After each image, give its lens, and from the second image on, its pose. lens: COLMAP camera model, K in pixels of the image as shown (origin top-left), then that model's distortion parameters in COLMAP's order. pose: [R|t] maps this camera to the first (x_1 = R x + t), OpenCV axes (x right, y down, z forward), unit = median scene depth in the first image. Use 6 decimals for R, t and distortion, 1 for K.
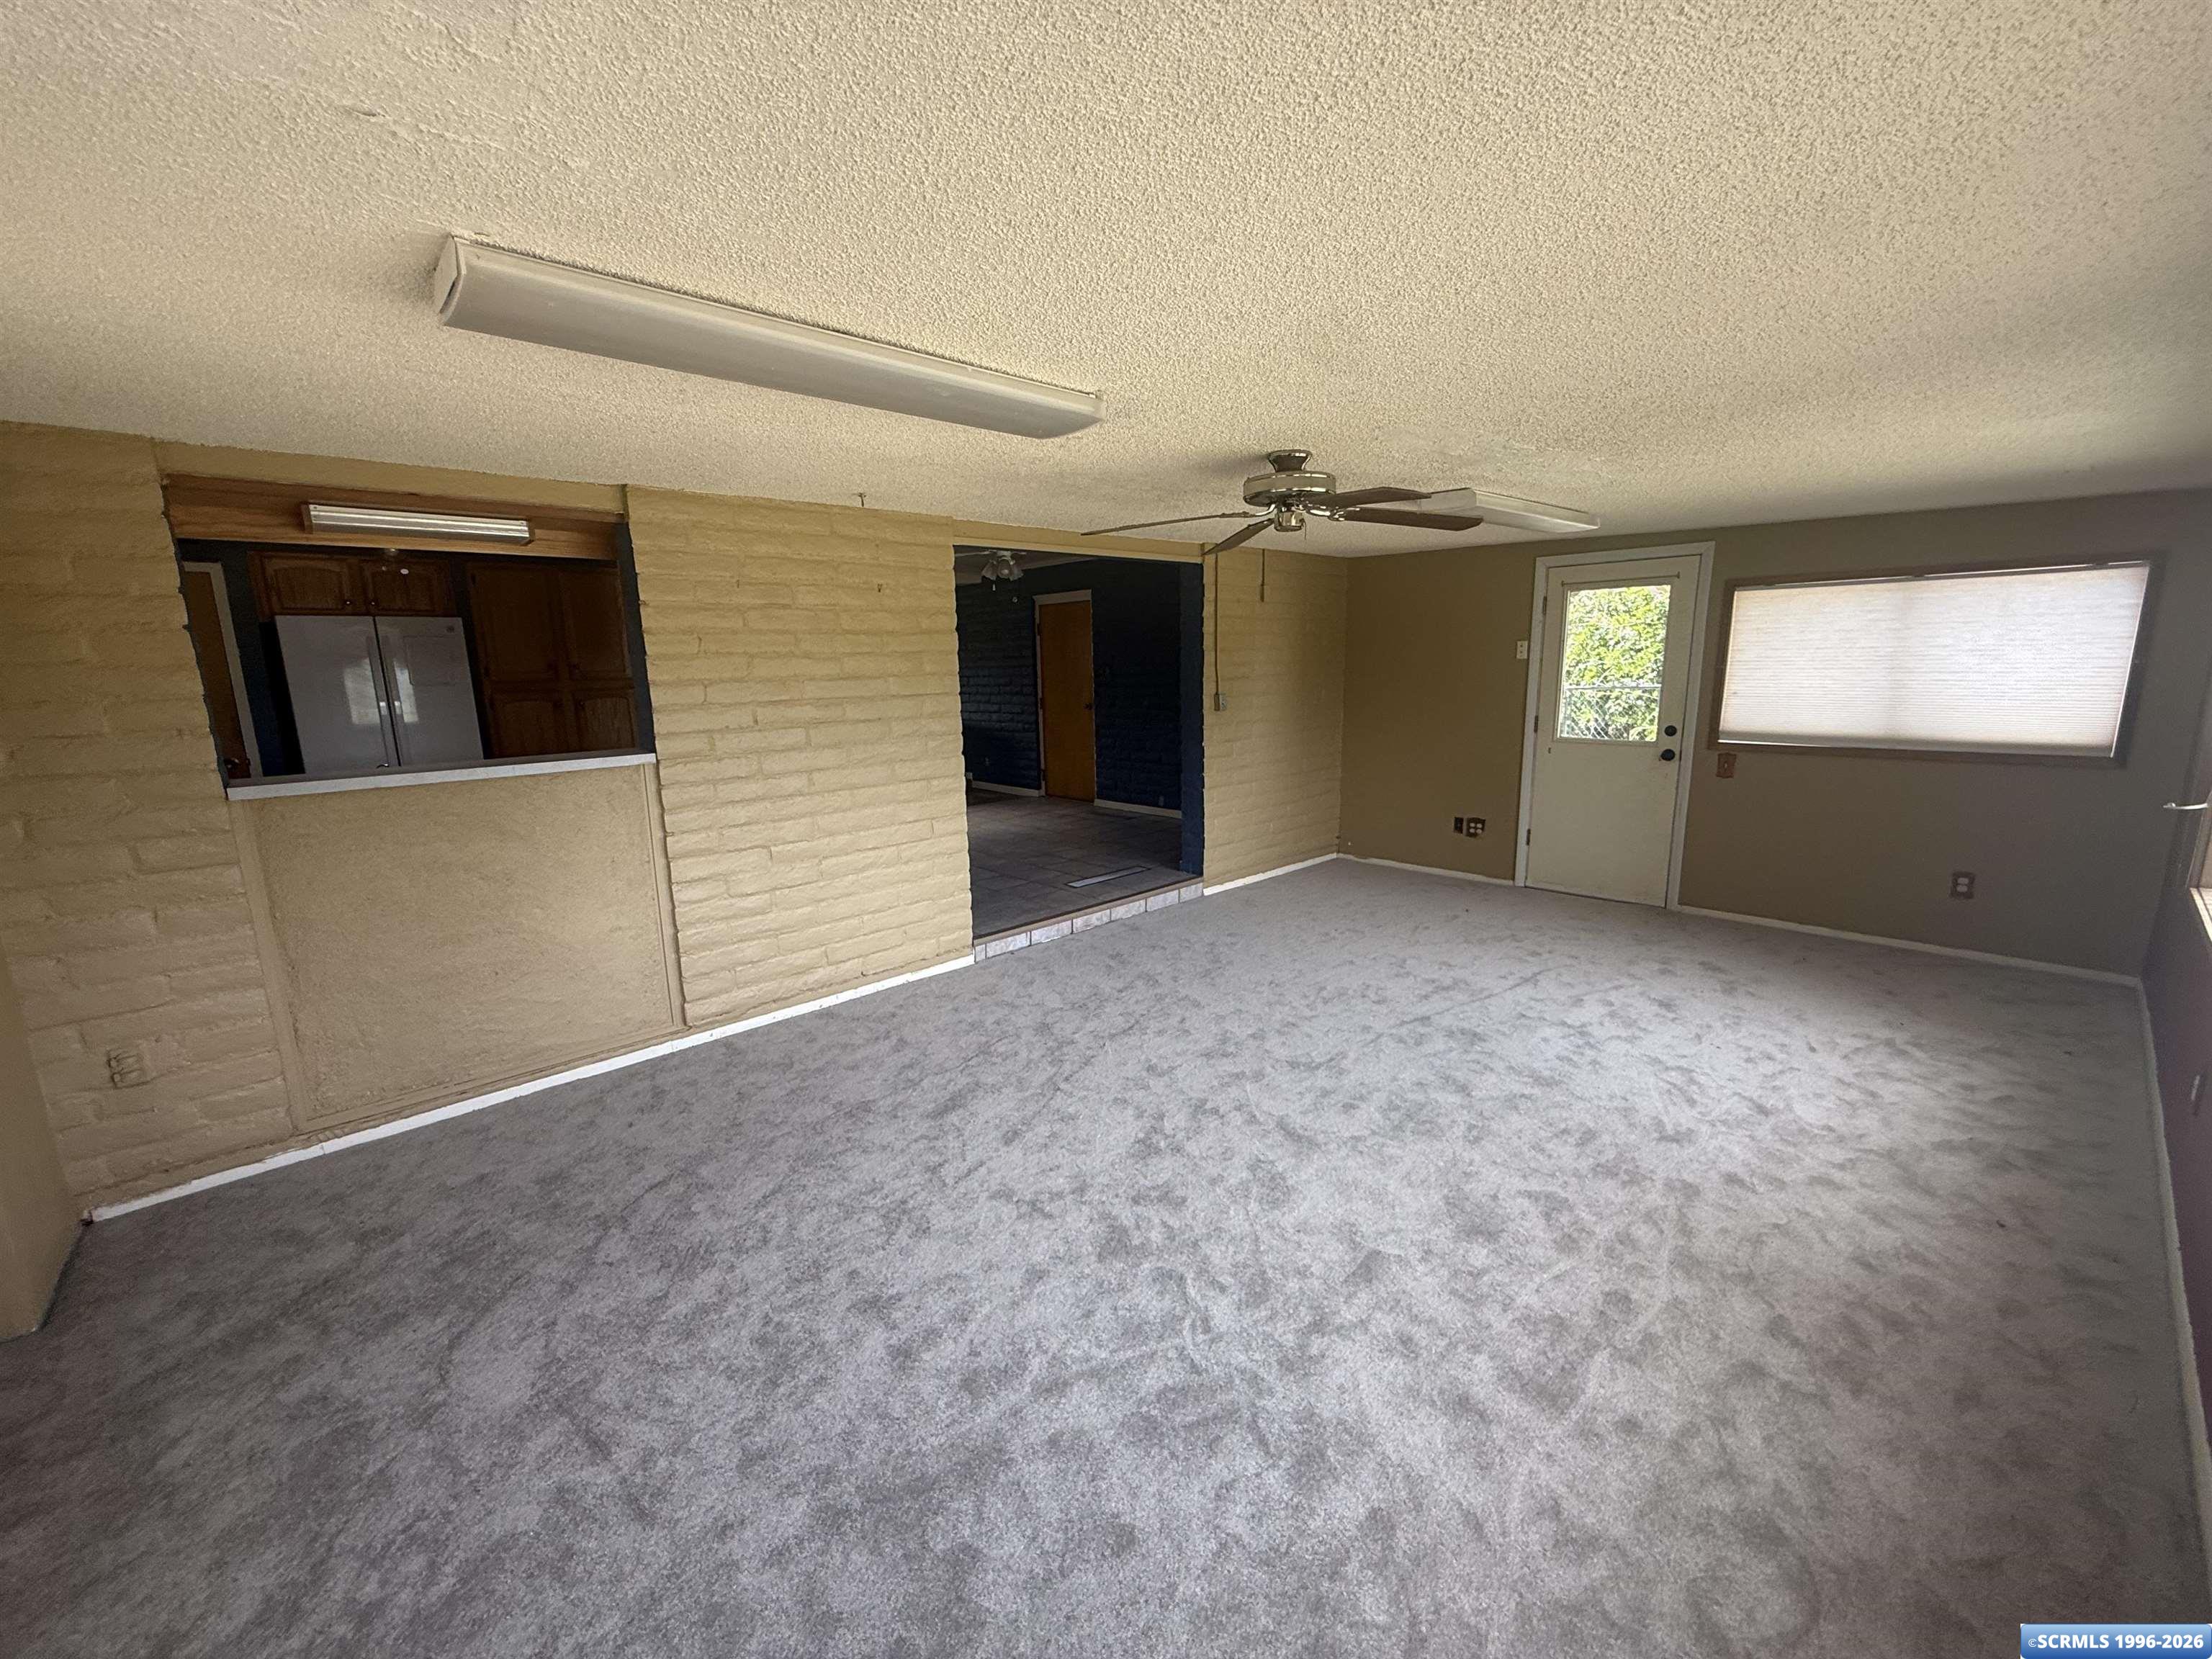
lens RADIAL K [[881.2, 0, 1100.5], [0, 881.2, 828.7], [0, 0, 1]] dist [-0.002304, -0.000058]
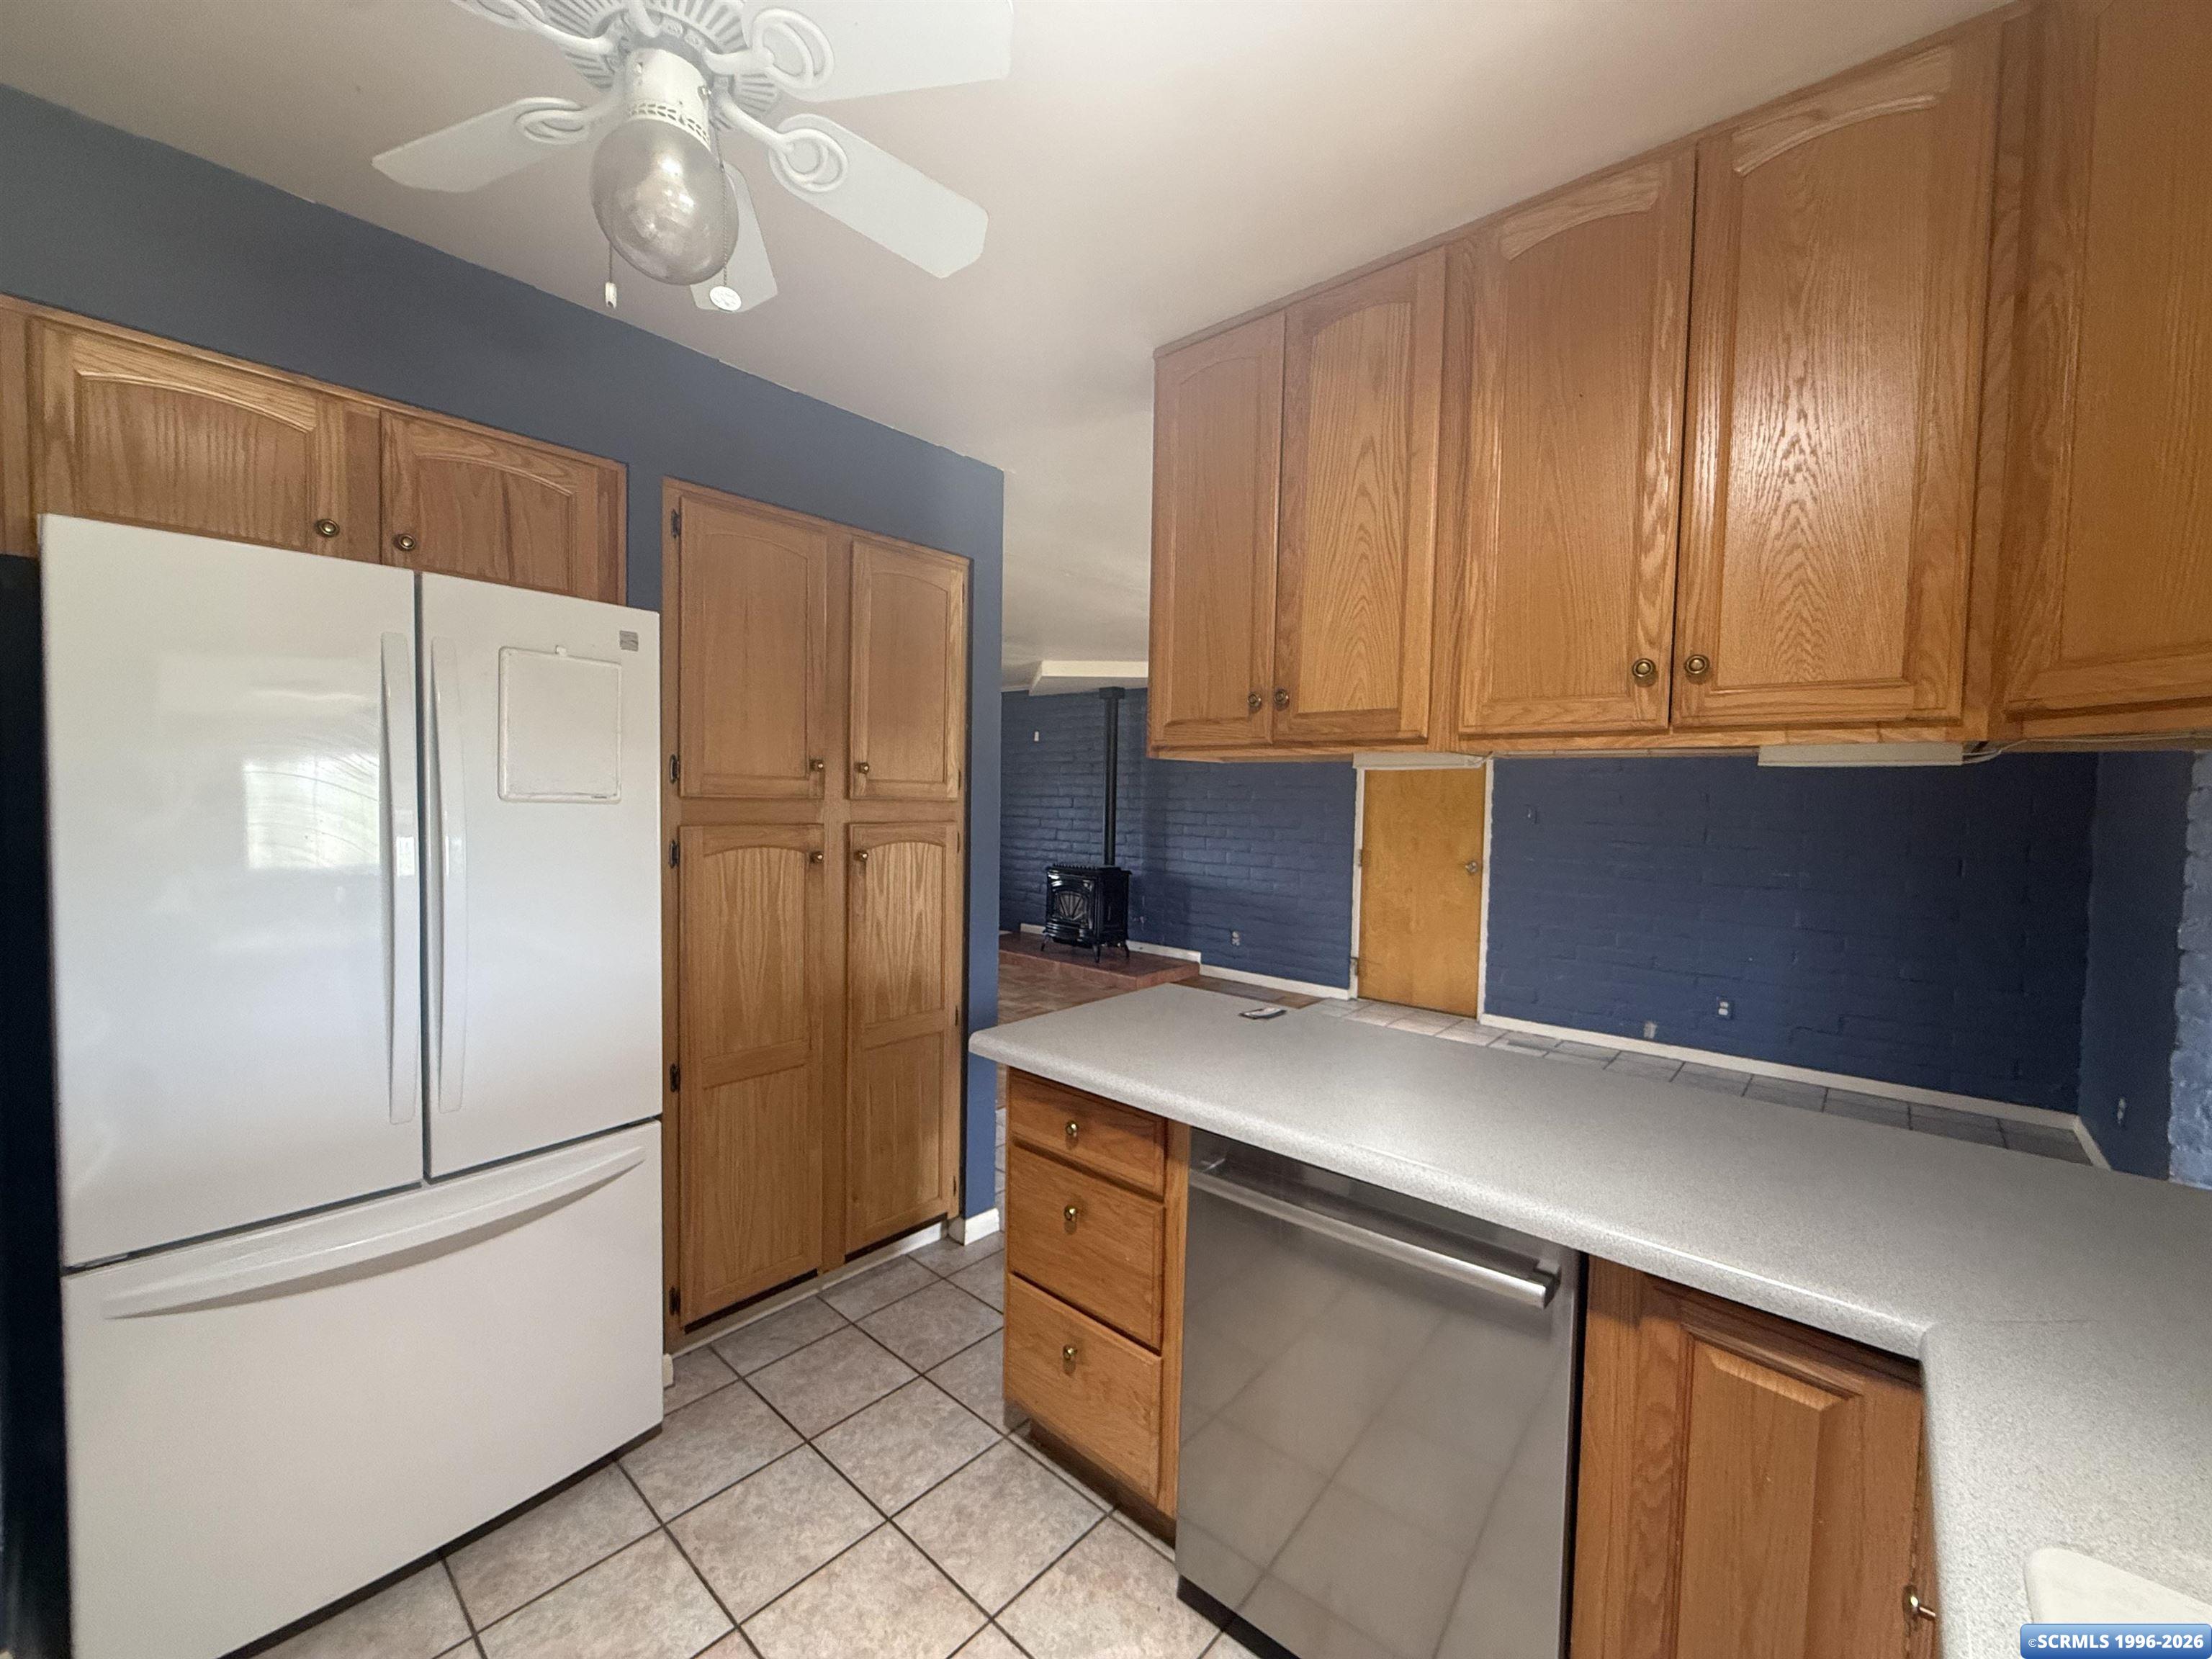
lens RADIAL K [[881.2, 0, 1100.5], [0, 881.2, 828.7], [0, 0, 1]] dist [-0.002304, -0.000058]
pose [[0.992838, 0.039262, 0.112832, -0.514318], [-0.022199, 0.988636, -0.148681, -0.093769], [-0.117388, 0.145112, 0.982427, 0.566972]]
